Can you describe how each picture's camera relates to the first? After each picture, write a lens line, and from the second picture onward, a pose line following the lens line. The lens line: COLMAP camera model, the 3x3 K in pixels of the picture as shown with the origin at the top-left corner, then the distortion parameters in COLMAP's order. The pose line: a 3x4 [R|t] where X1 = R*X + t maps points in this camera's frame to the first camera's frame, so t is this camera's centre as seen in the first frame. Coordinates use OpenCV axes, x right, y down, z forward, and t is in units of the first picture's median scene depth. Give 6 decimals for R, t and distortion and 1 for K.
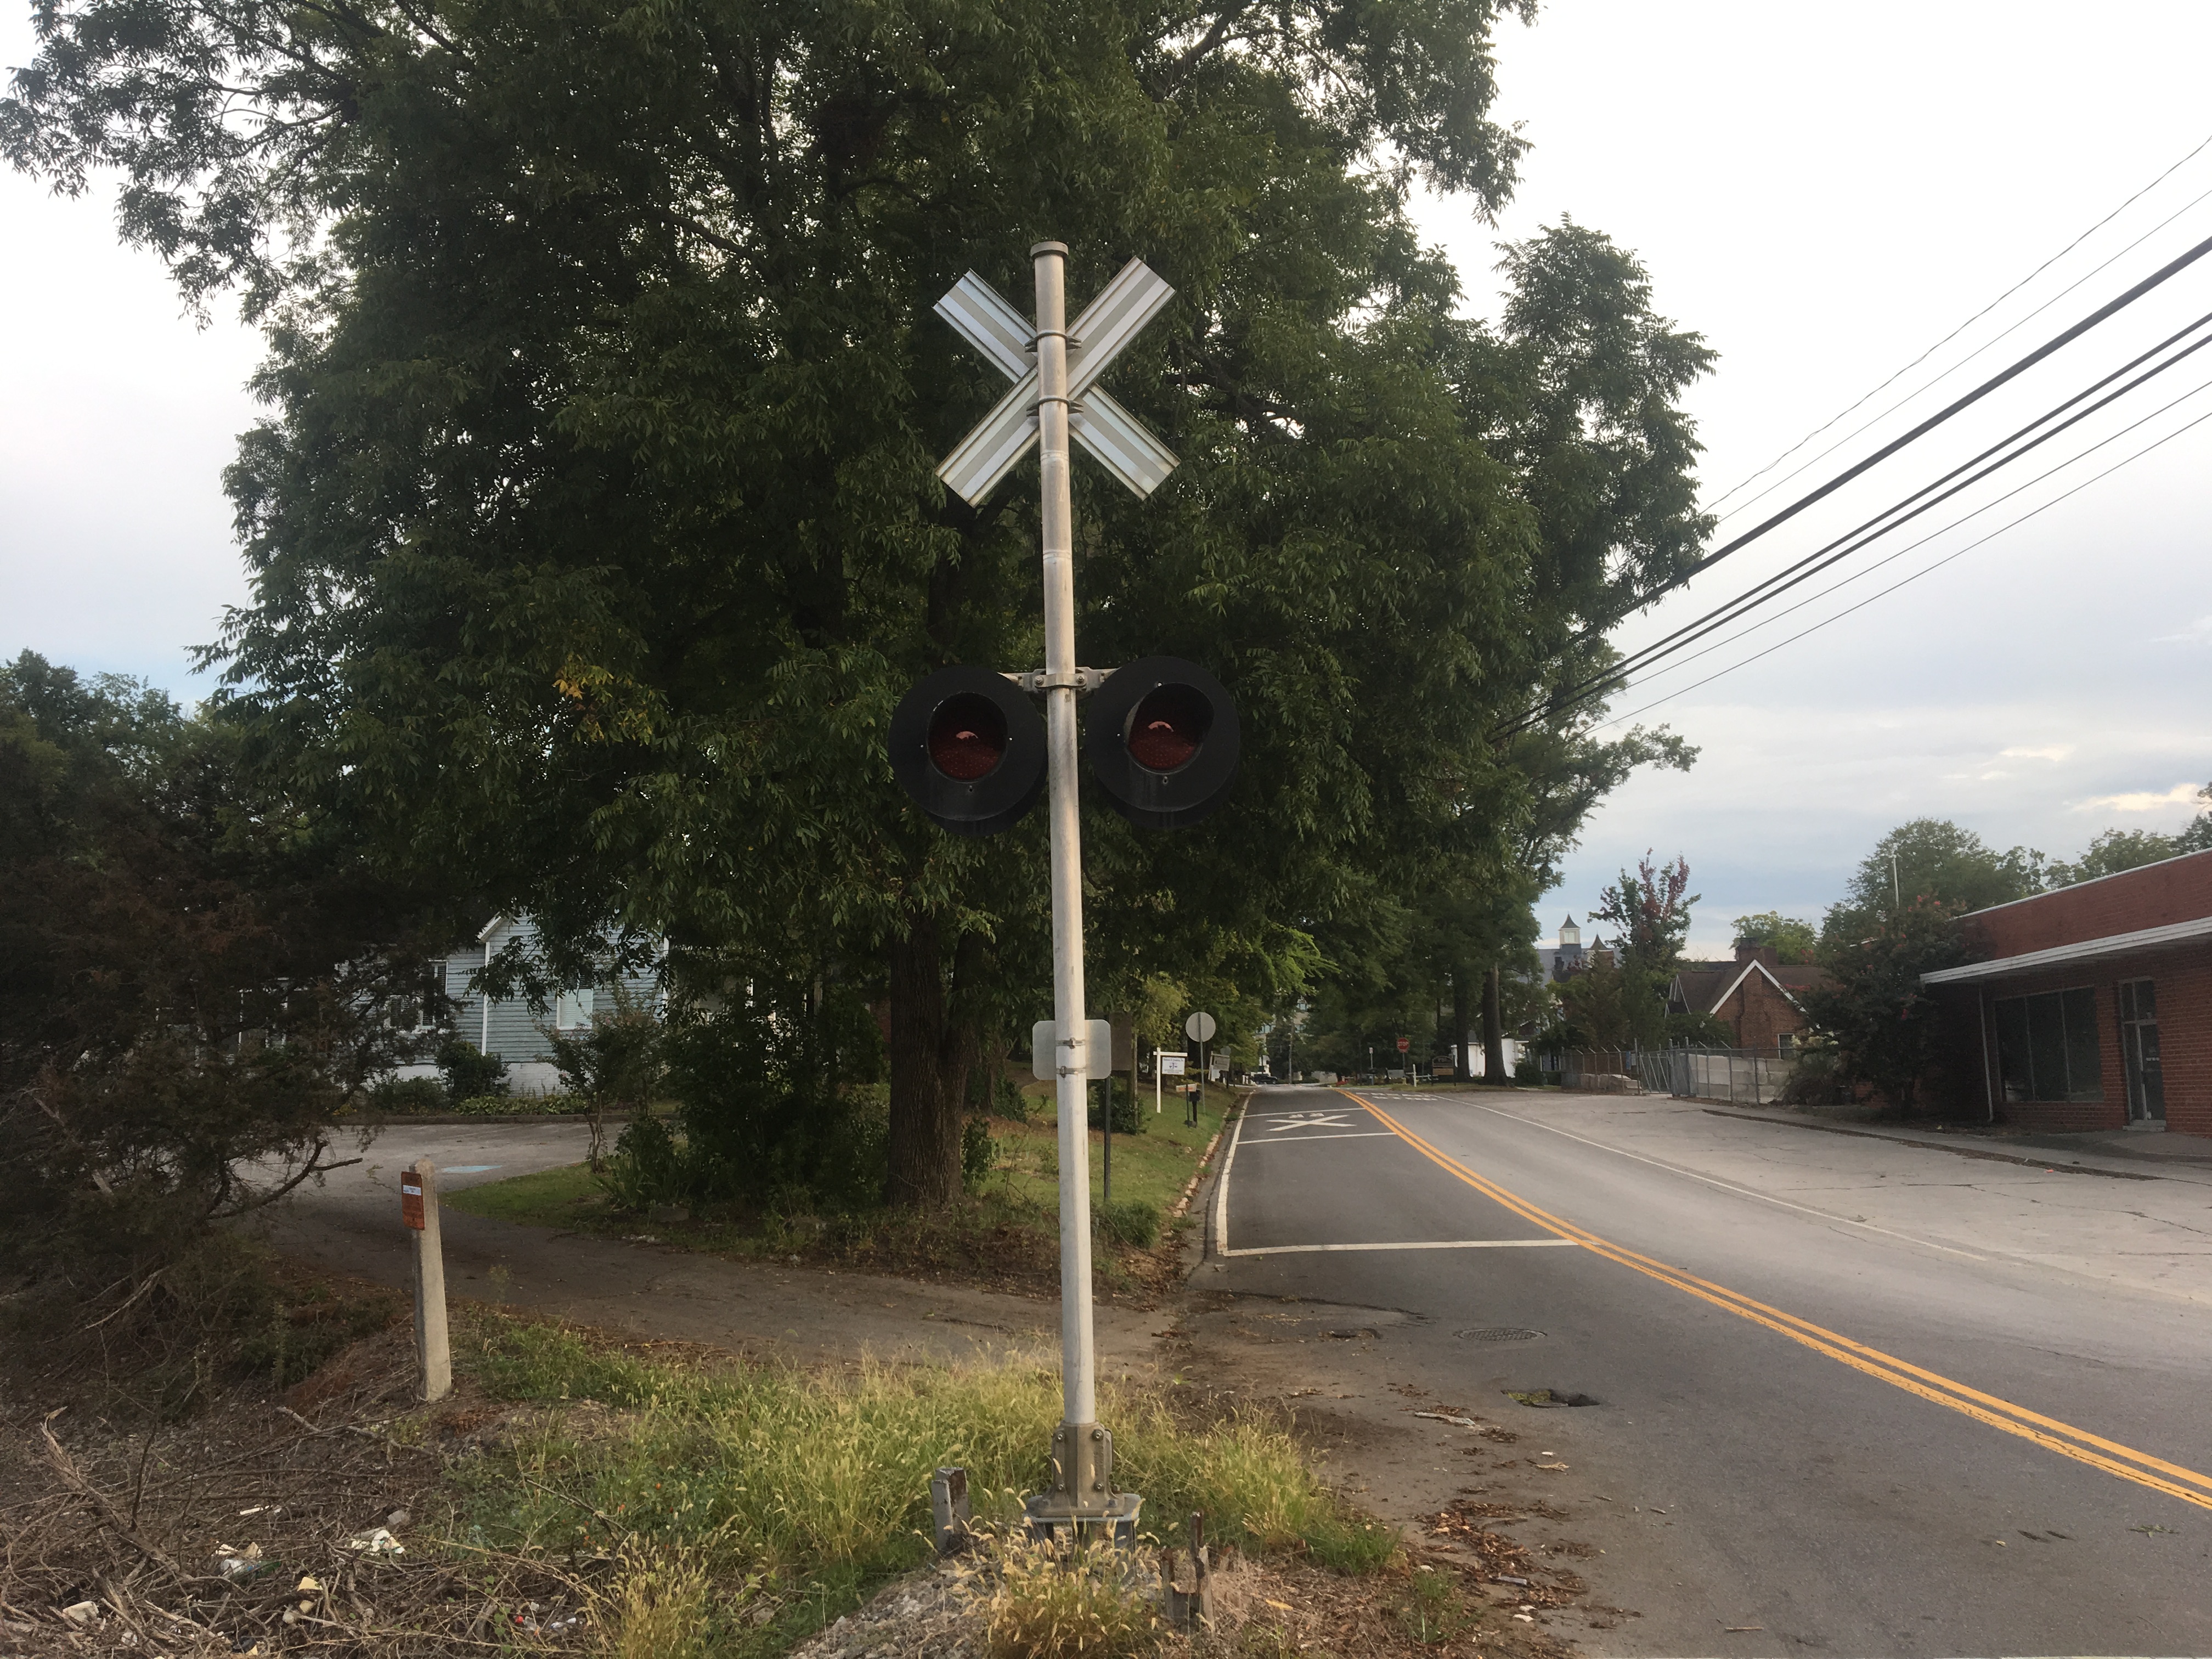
lens RADIAL K [[1852.4, 0, 1087.9], [0, 1852.4, 845.6], [0, 0, 1]] dist [0.066211, -0.098643]
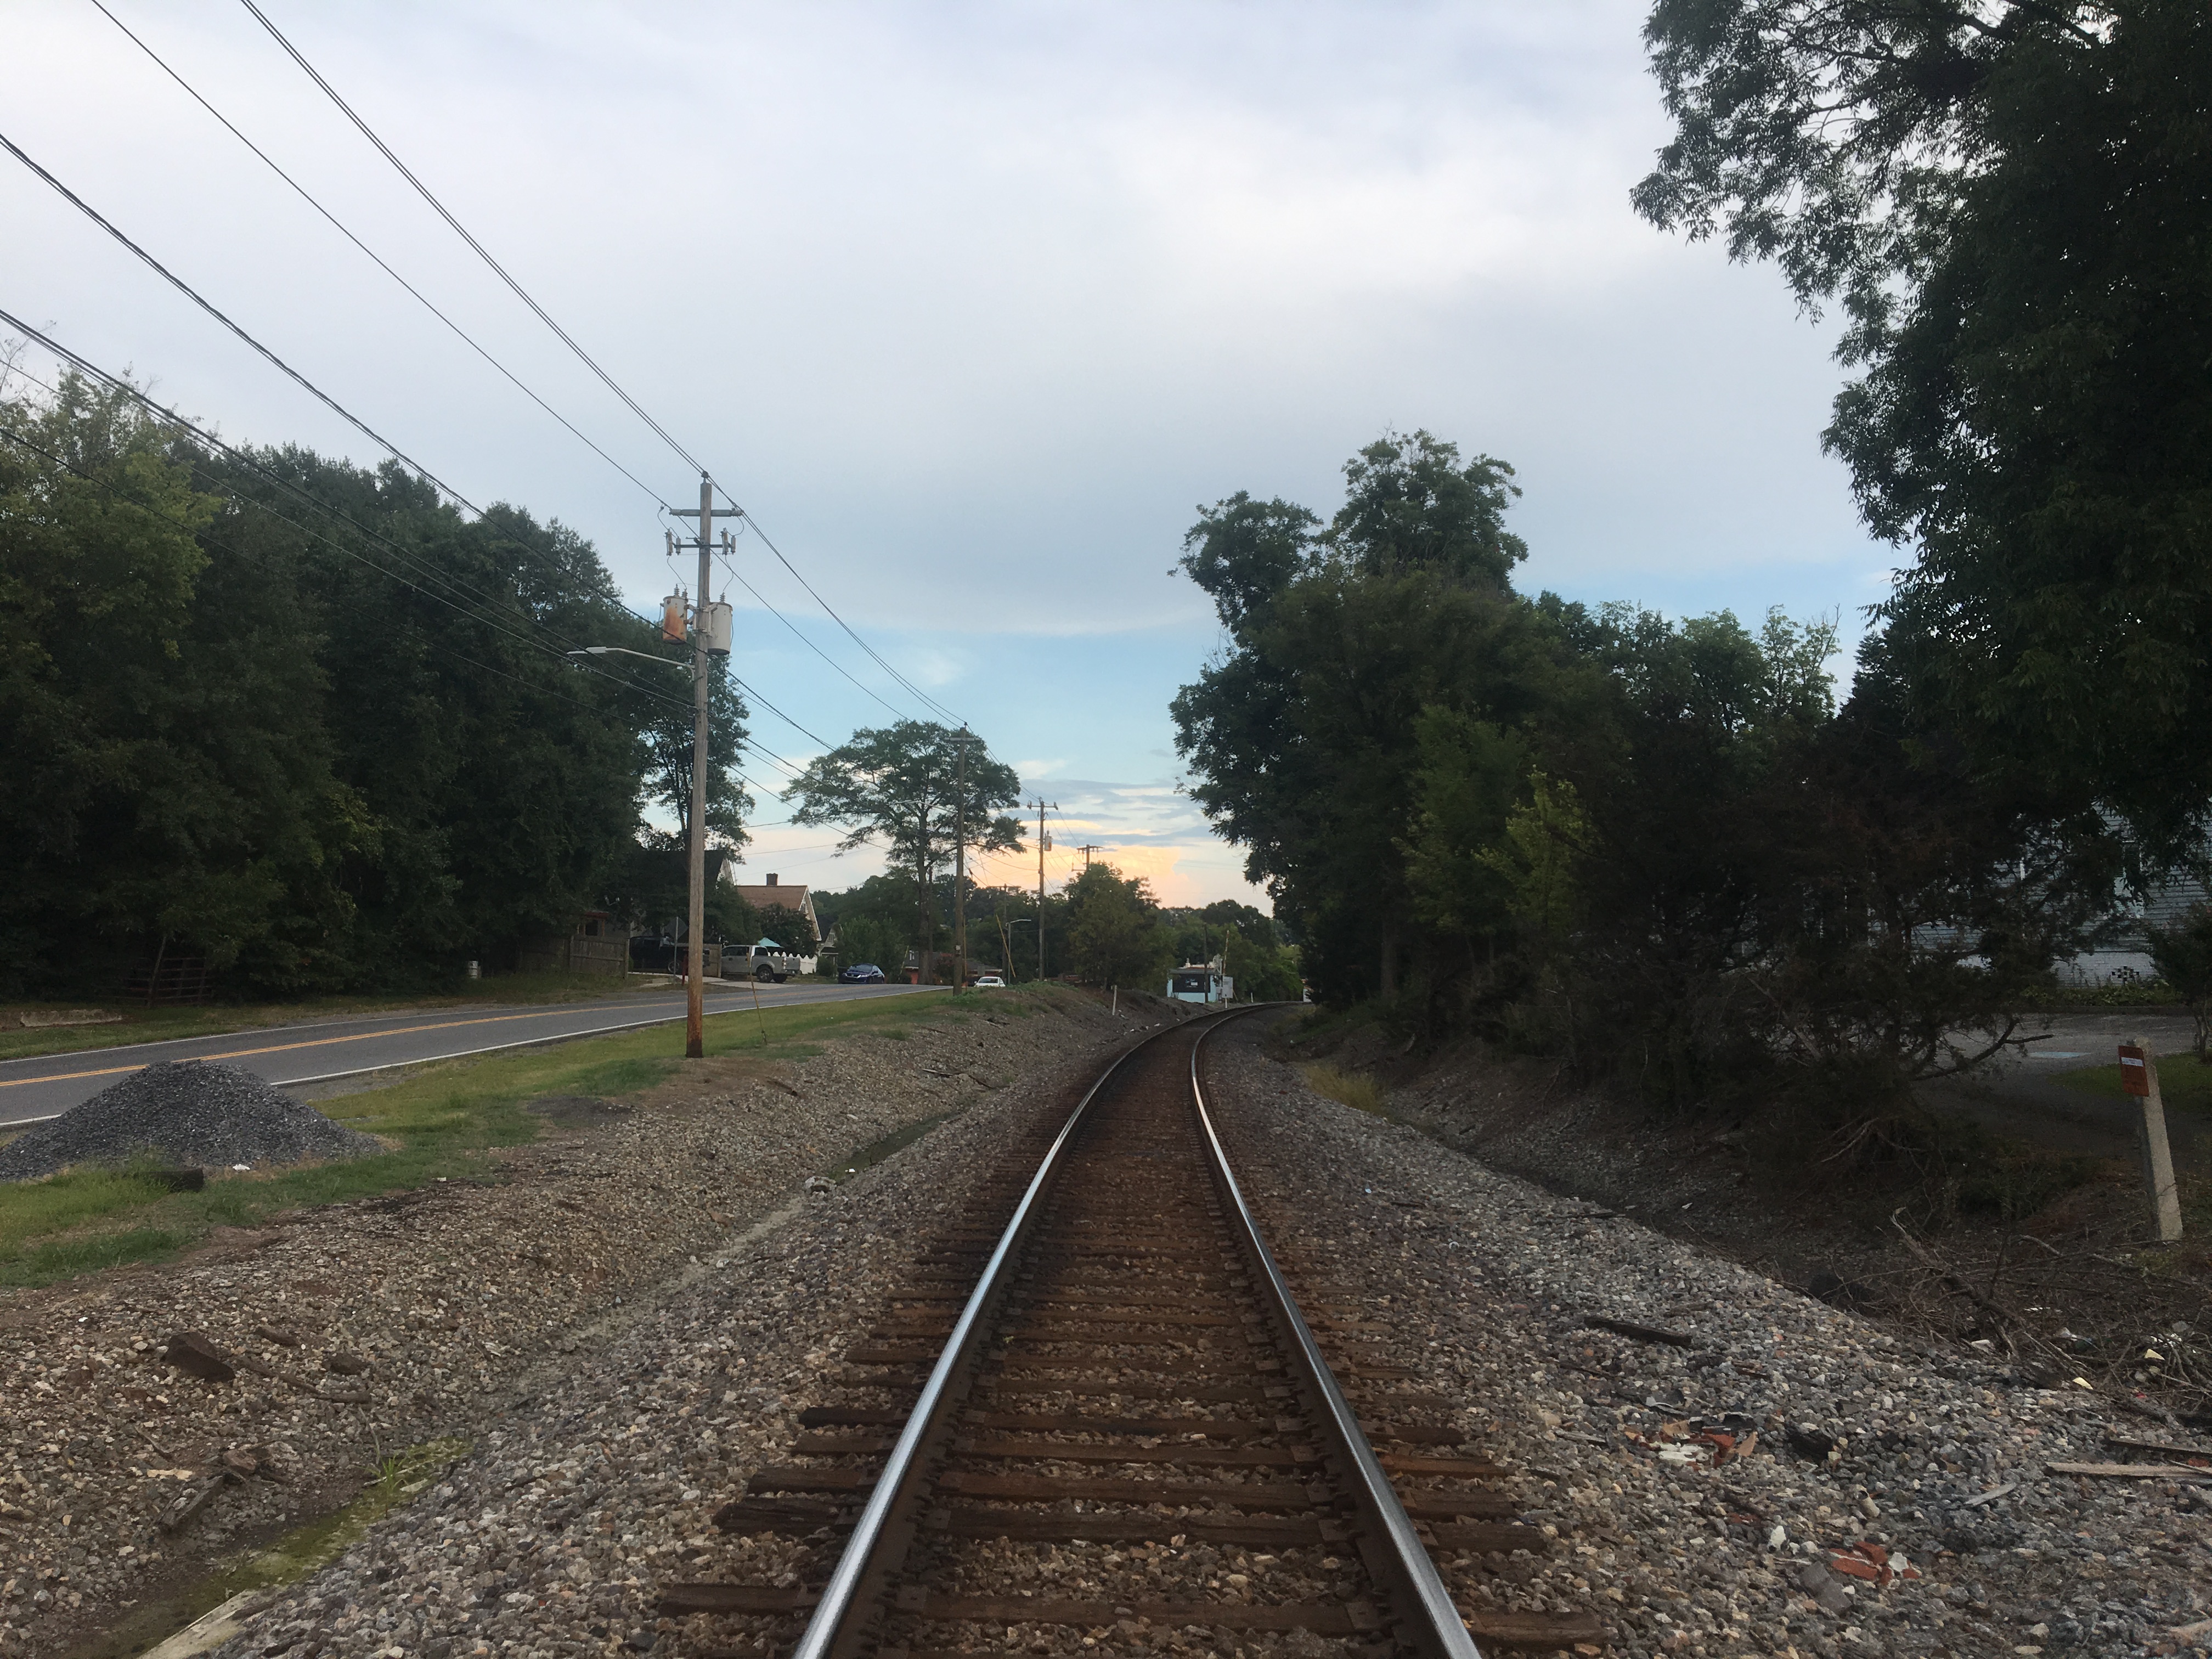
lens RADIAL K [[1852.4, 0, 1088.0], [0, 1852.4, 835.7], [0, 0, 1]] dist [0.066211, -0.098643]
pose [[0.734308, -0.039223, -0.677683, -0.030124], [0.075690, 0.996835, 0.024320, -0.021459], [0.674584, -0.069152, 0.734952, -0.185337]]
